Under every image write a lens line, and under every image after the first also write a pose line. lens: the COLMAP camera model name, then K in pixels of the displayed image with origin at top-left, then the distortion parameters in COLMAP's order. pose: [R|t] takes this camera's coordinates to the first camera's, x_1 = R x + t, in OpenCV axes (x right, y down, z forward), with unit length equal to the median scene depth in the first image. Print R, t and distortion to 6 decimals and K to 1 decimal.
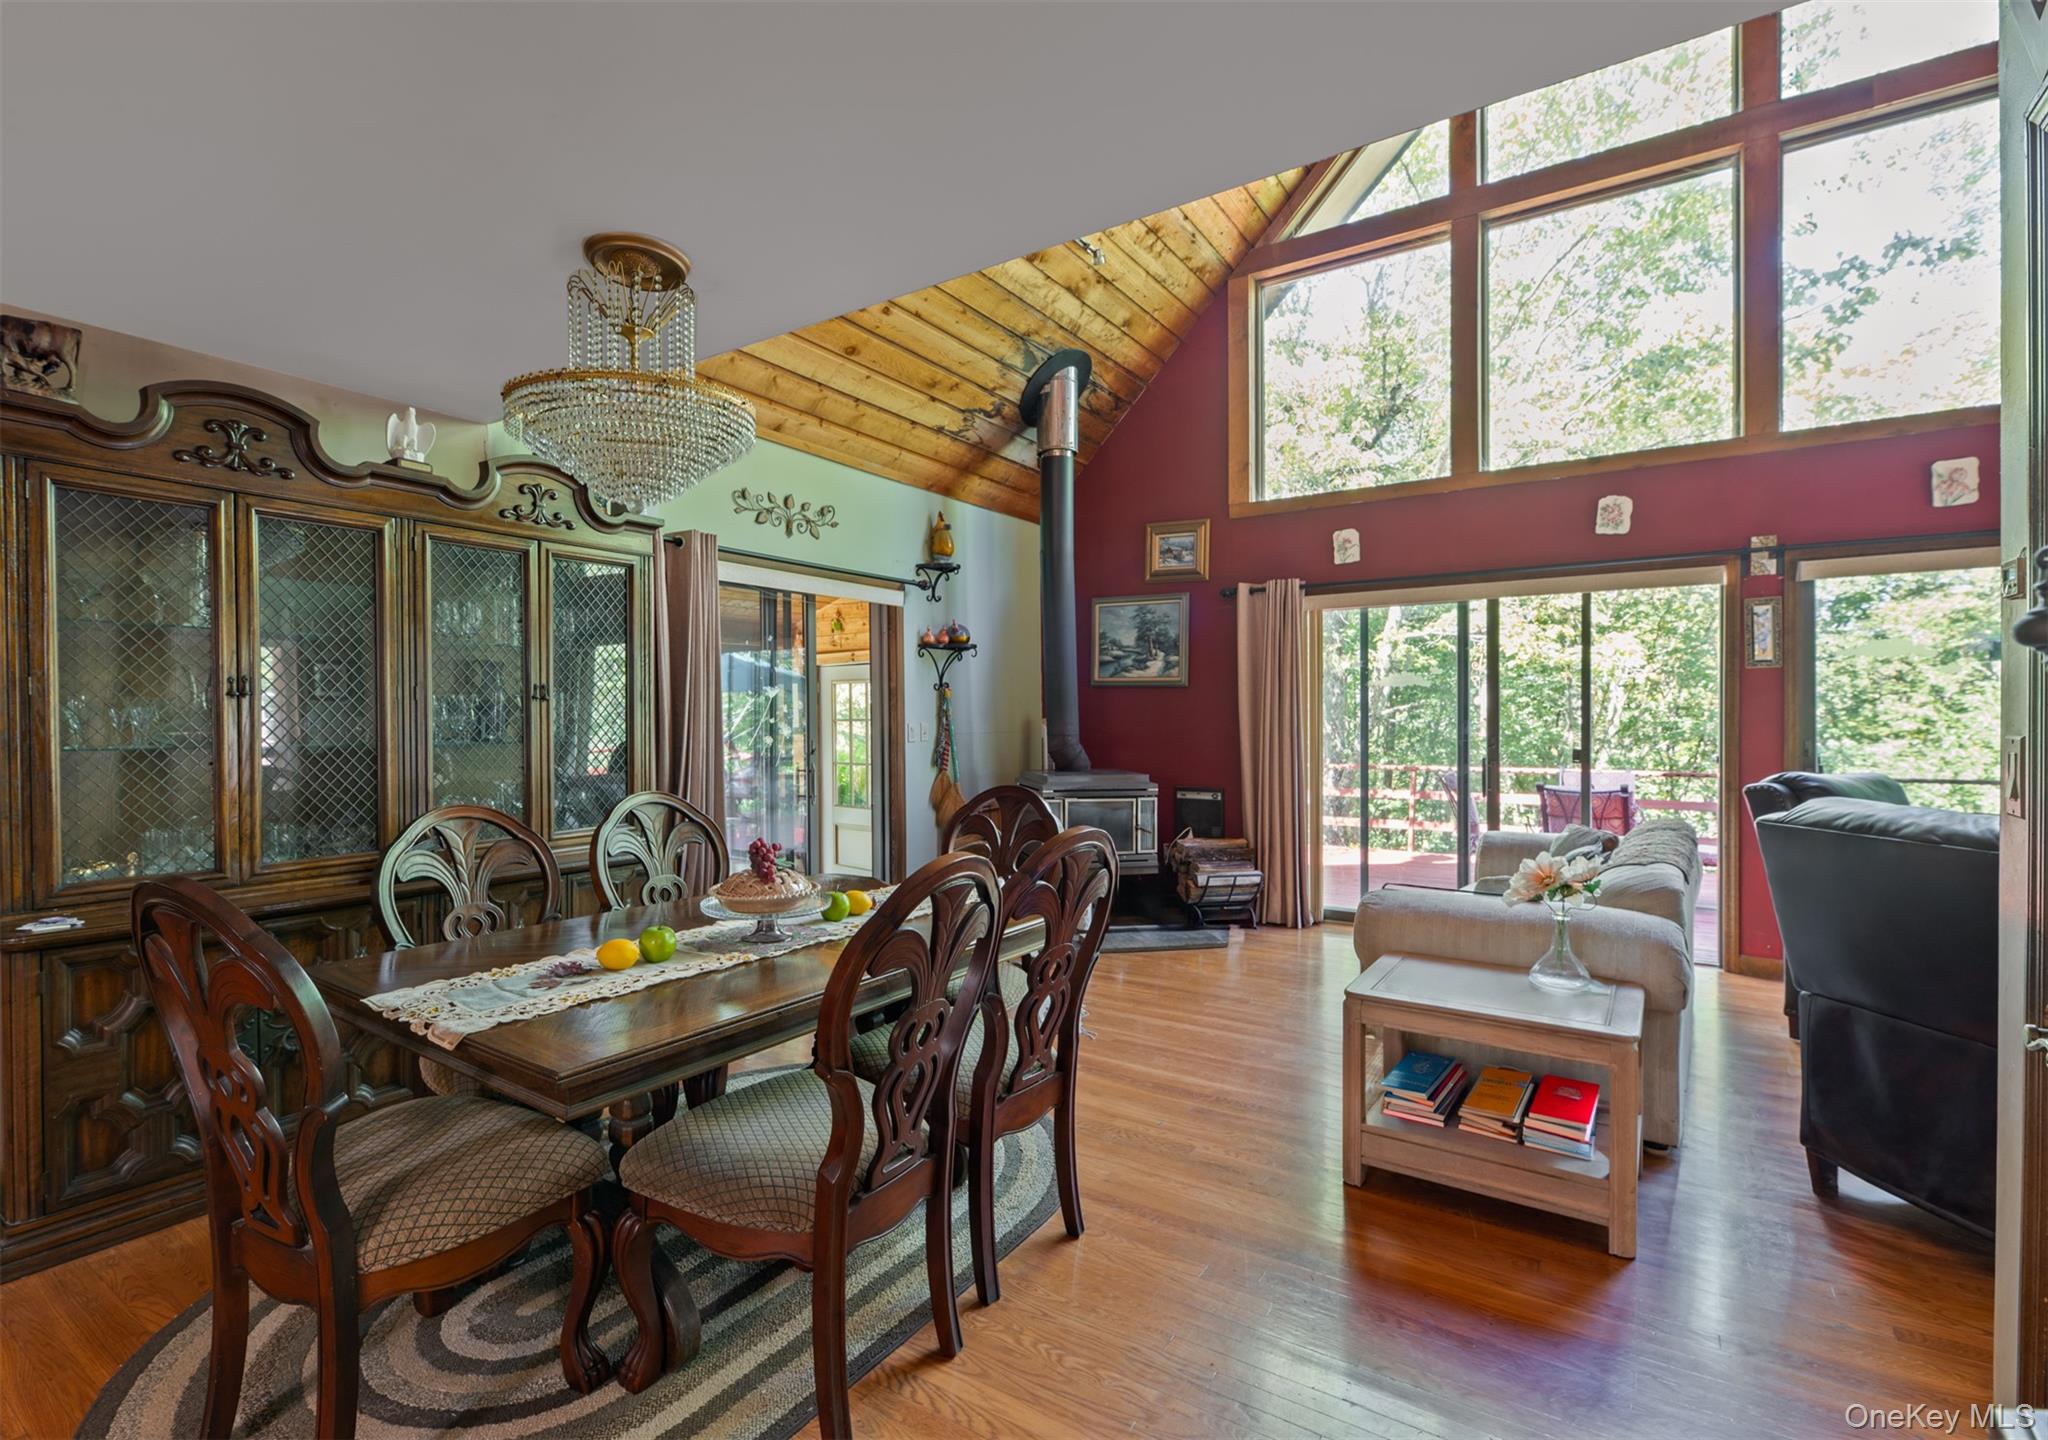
lens RADIAL K [[940.8, 0, 1018.0], [0, 940.8, 723.1], [0, 0, 1]] dist [-0.004643, 0.000201]
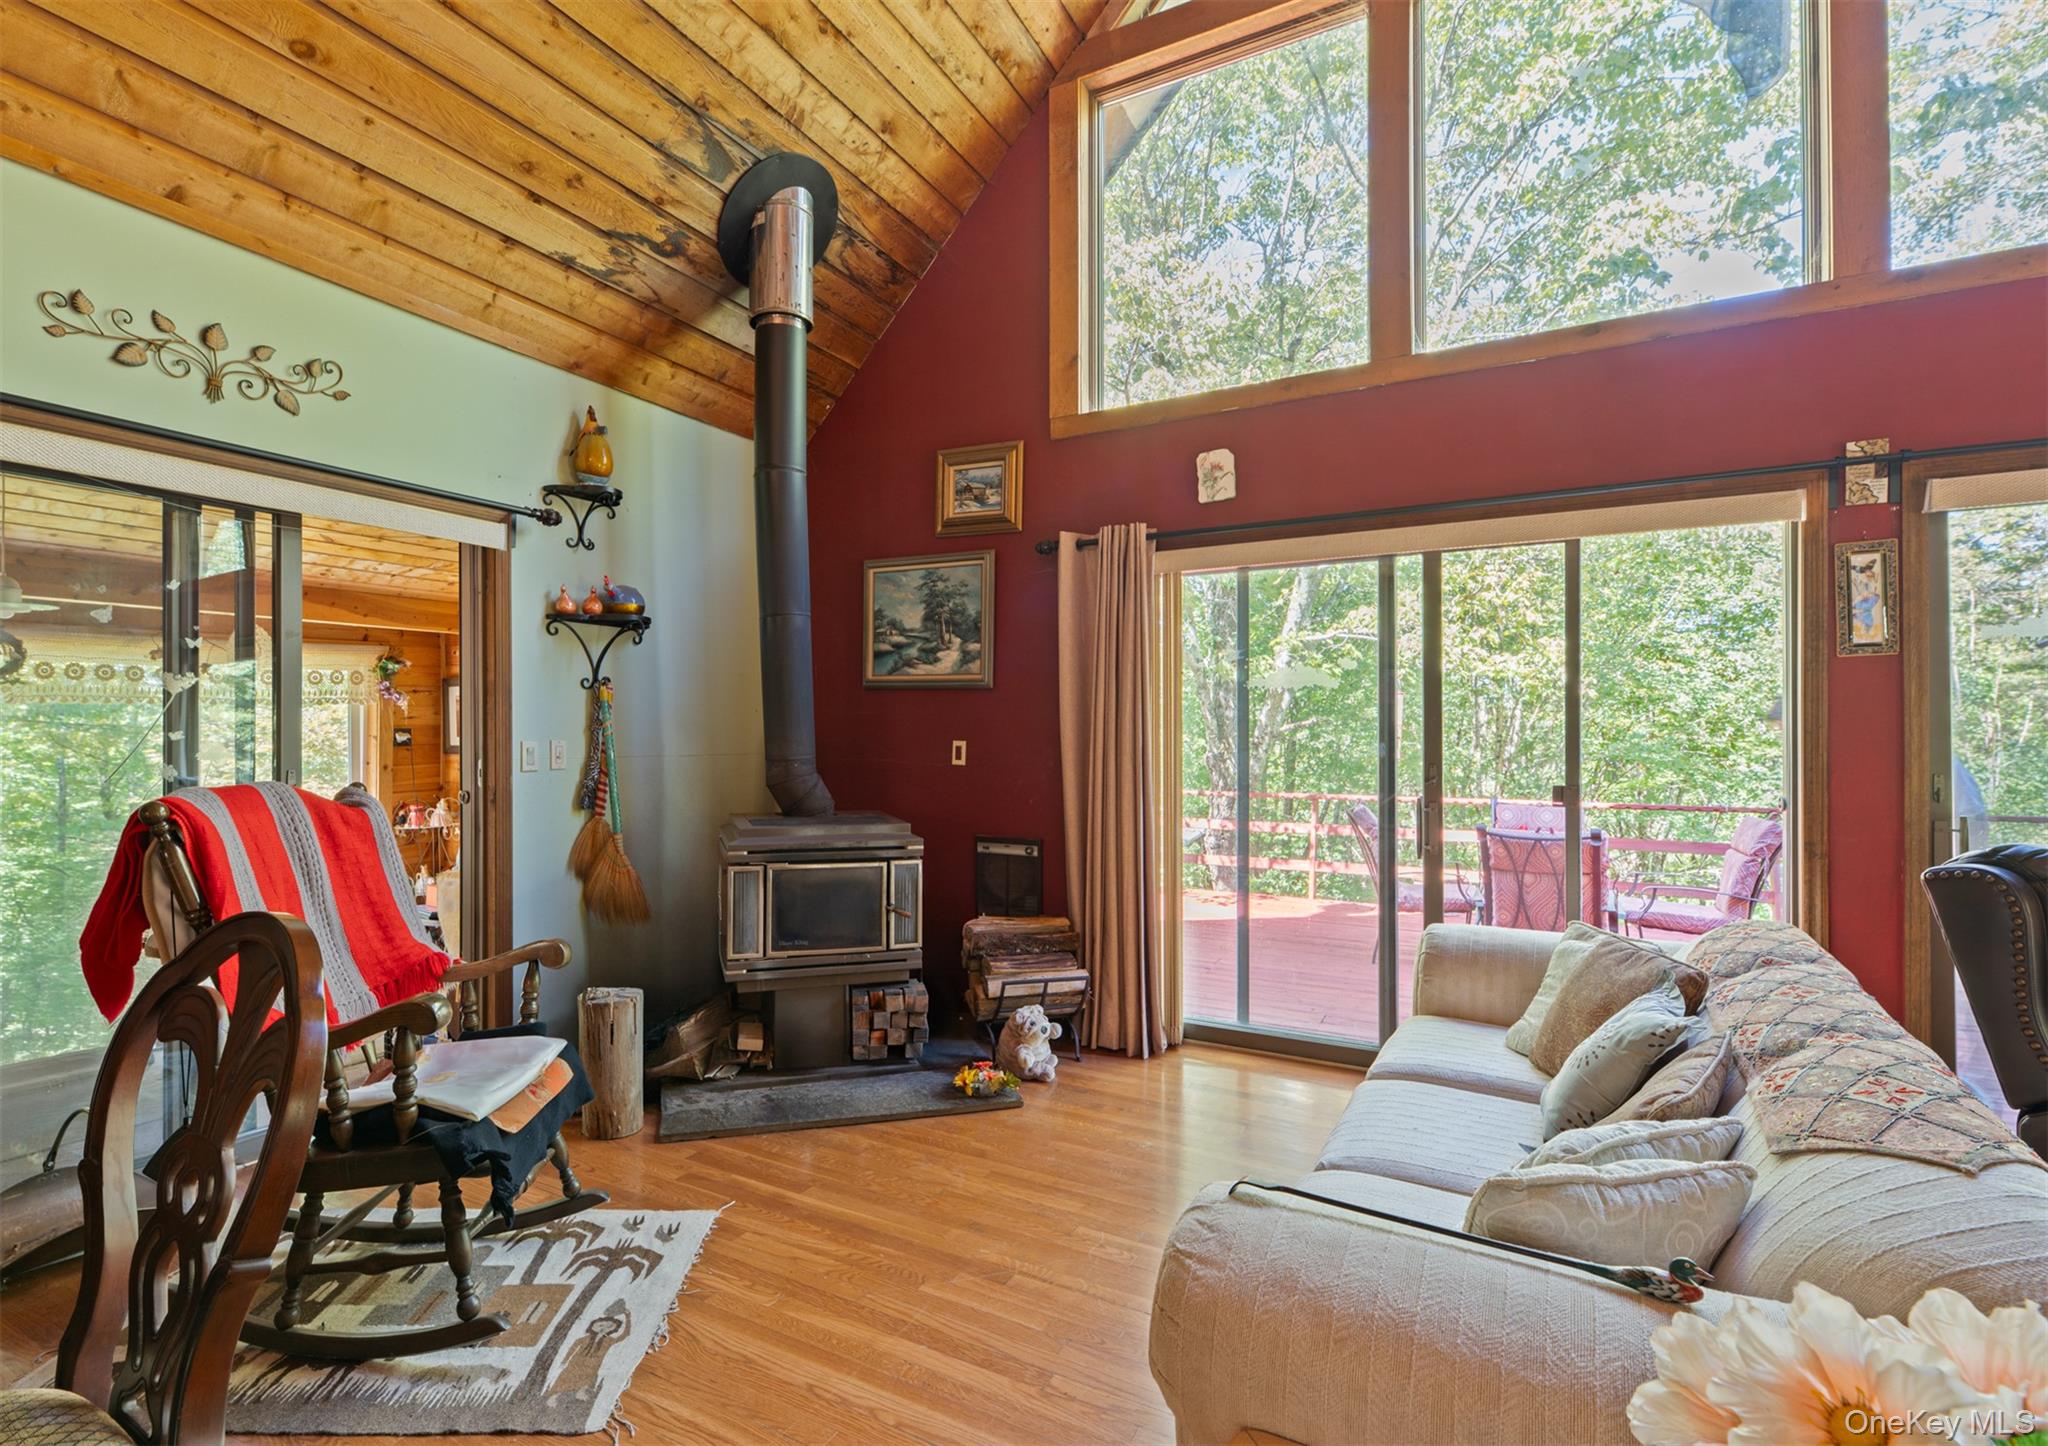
lens RADIAL K [[940.8, 0, 1027.1], [0, 940.8, 725.3], [0, 0, 1]] dist [-0.004643, 0.000201]
pose [[0.994944, 0.005248, 0.100297, 0.148619], [-0.003740, 0.999877, -0.015219, -0.001927], [-0.100365, 0.014767, 0.994841, 0.349817]]
